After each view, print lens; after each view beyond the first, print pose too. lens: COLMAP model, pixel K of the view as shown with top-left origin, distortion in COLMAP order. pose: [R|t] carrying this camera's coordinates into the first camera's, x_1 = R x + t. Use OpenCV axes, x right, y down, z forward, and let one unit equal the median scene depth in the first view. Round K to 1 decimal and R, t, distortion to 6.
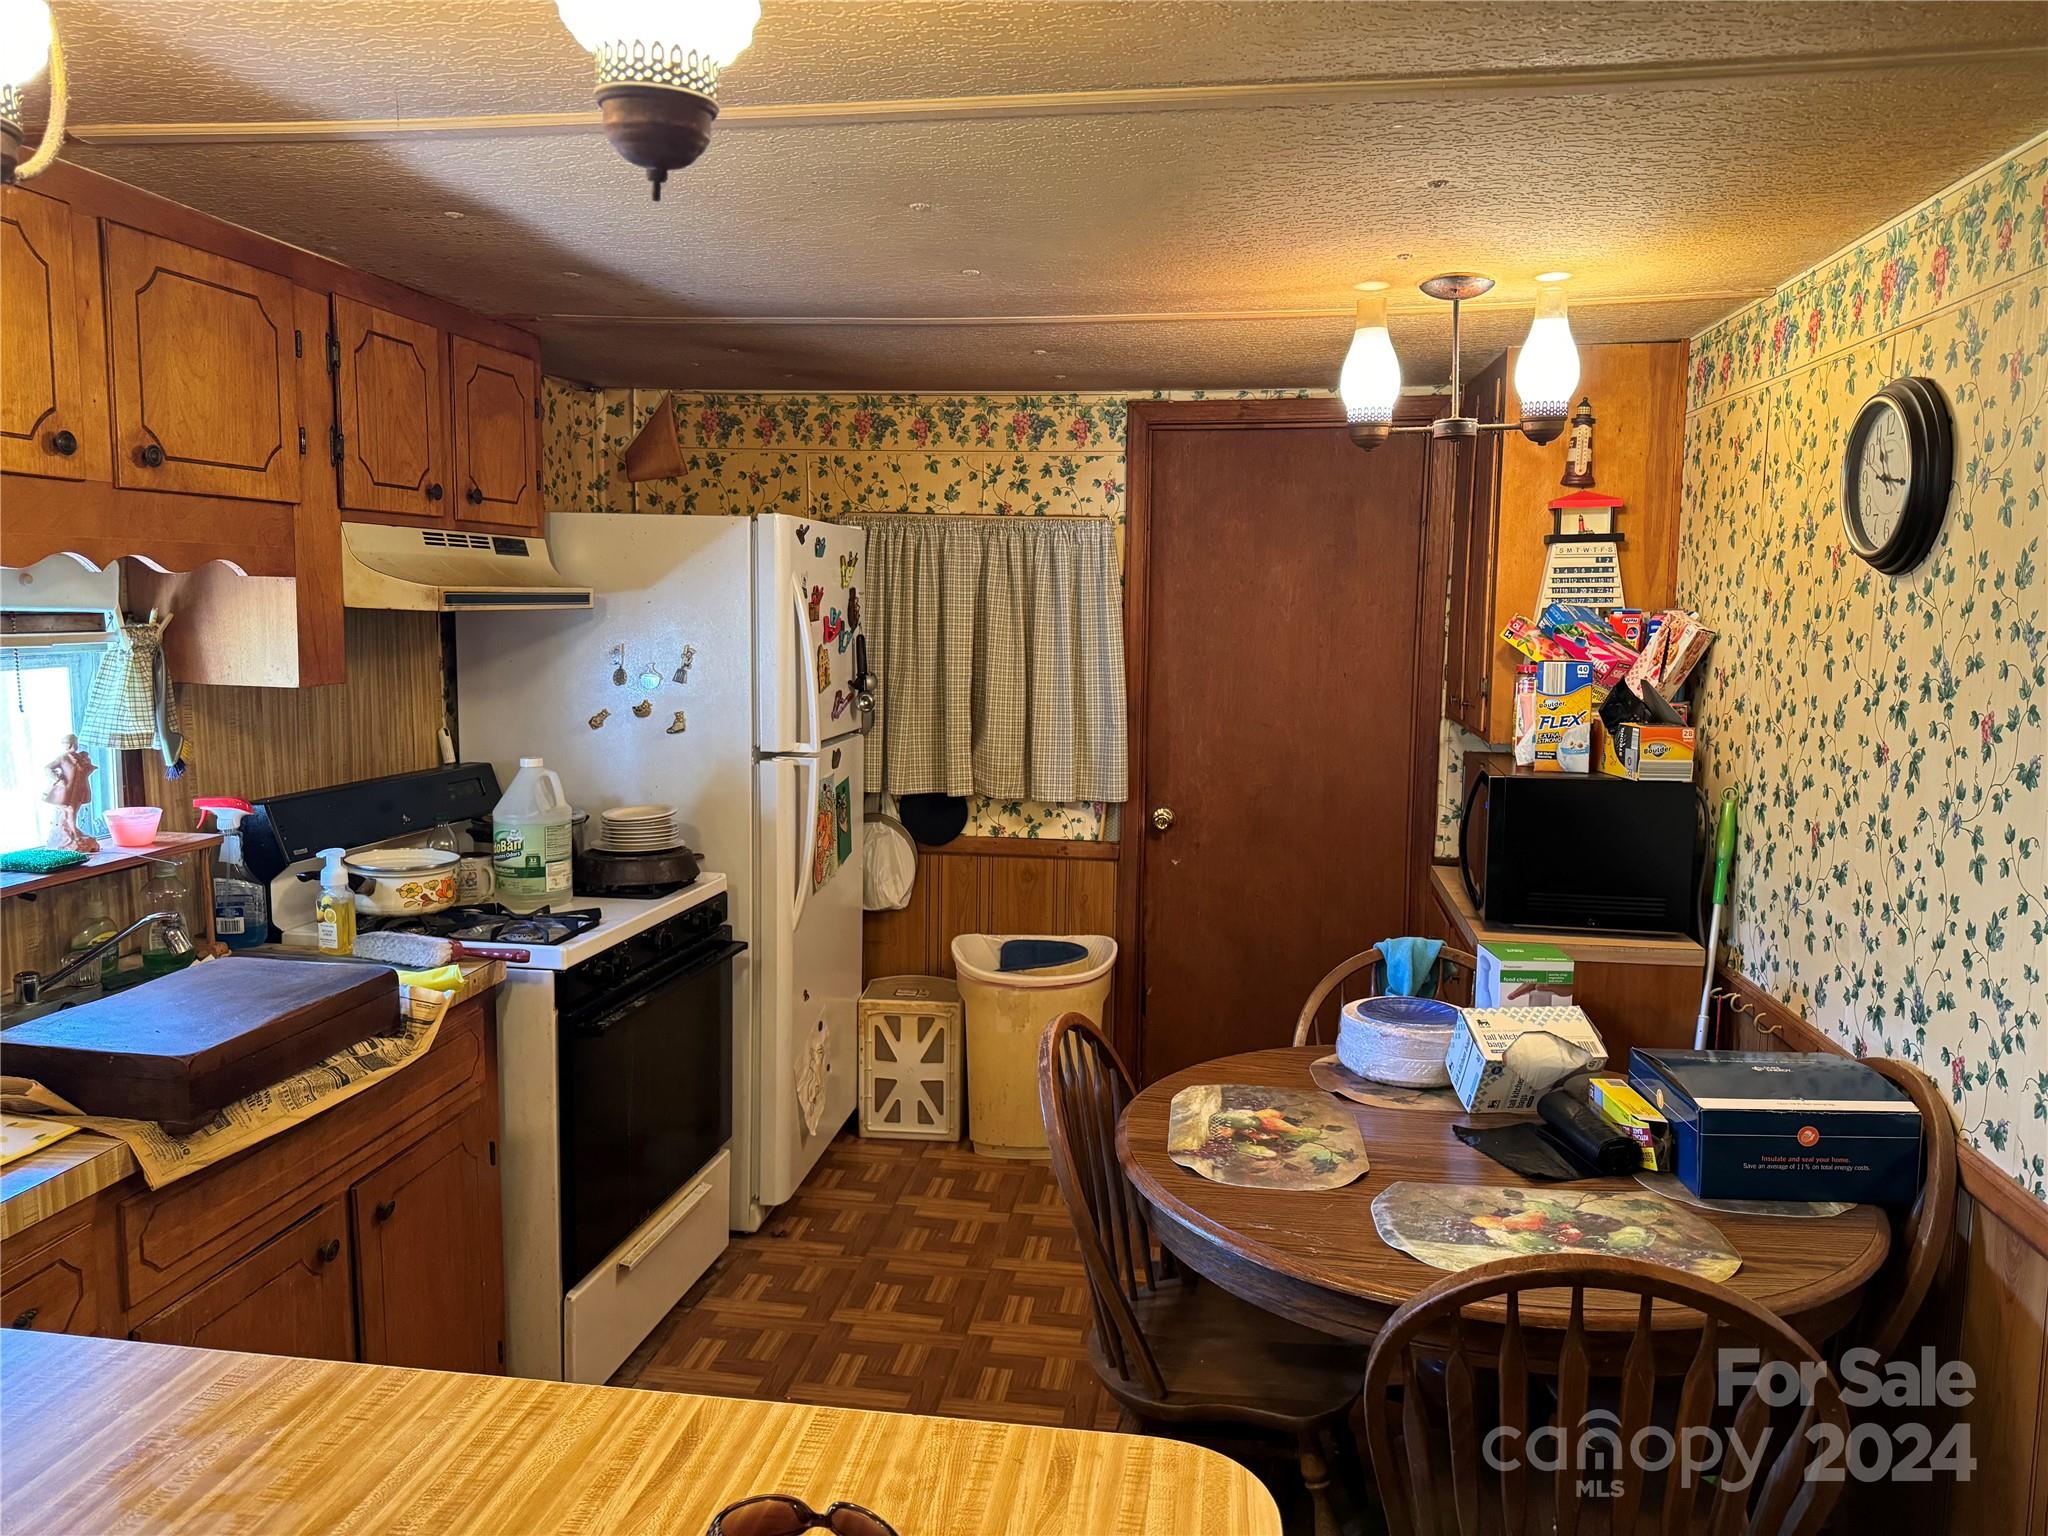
lens RADIAL K [[1476.6, 0, 1024.0], [0, 1476.6, 768.0], [0, 0, 1]] dist [0.134569, -0.133151]
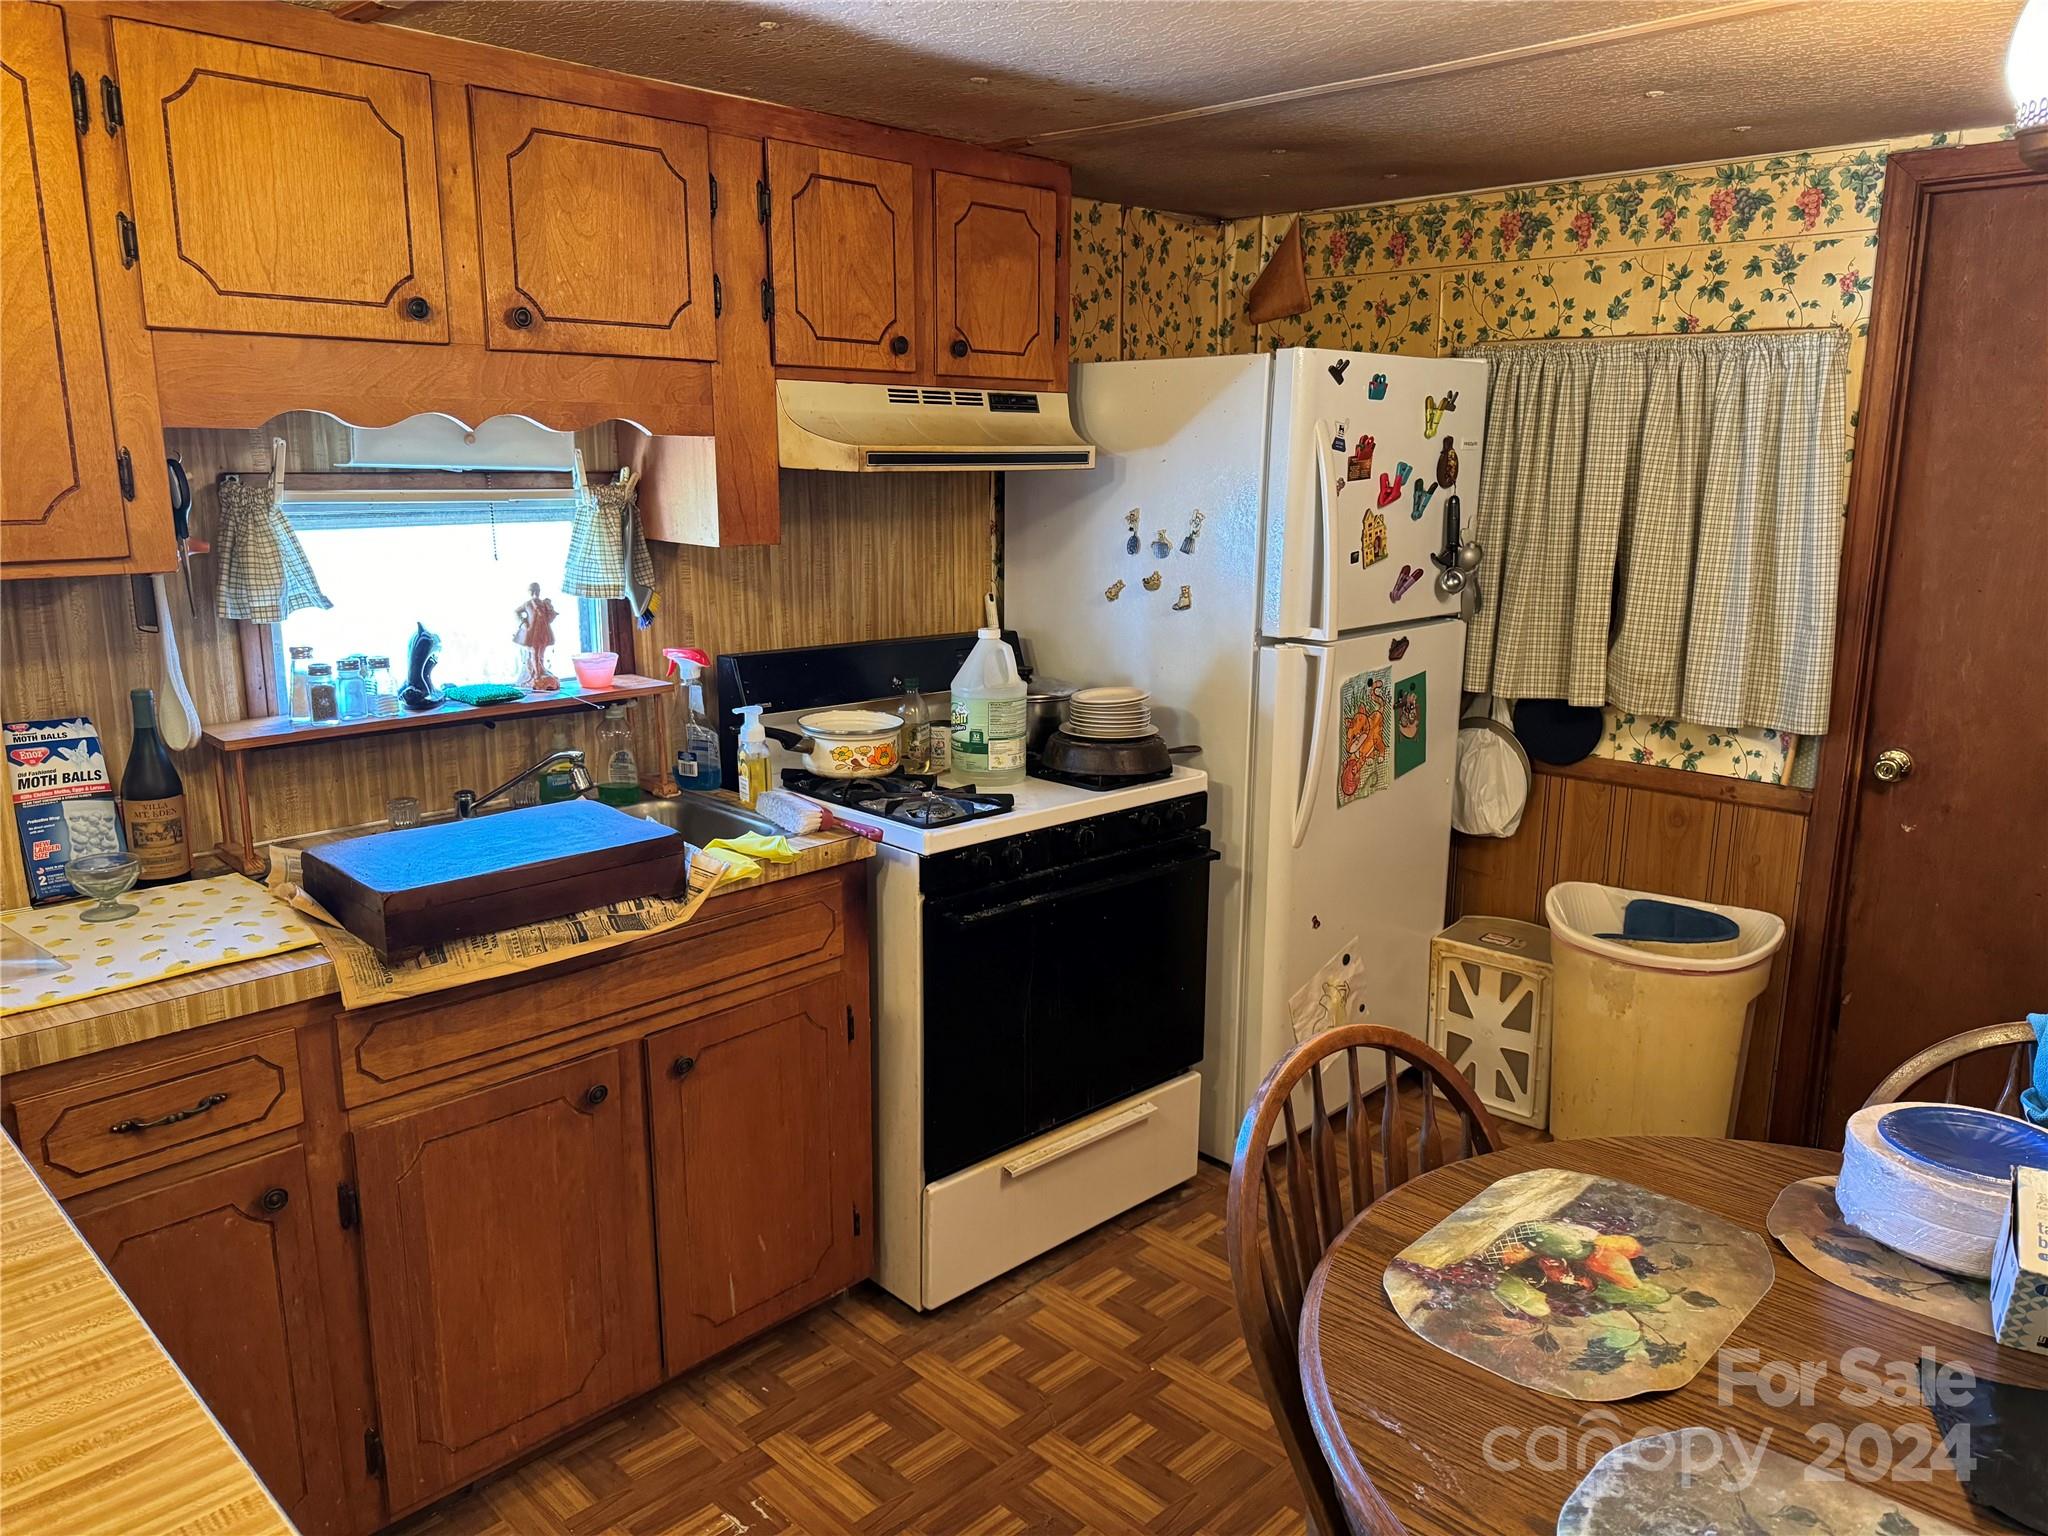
lens RADIAL K [[1460.8, 0, 1024.0], [0, 1460.8, 768.0], [0, 0, 1]] dist [0.138013, -0.219102]
pose [[0.804914, 0.114815, -0.582178, 0.227962], [-0.061716, 0.991980, 0.110306, -0.021649], [0.590173, -0.052857, 0.805544, 0.246731]]
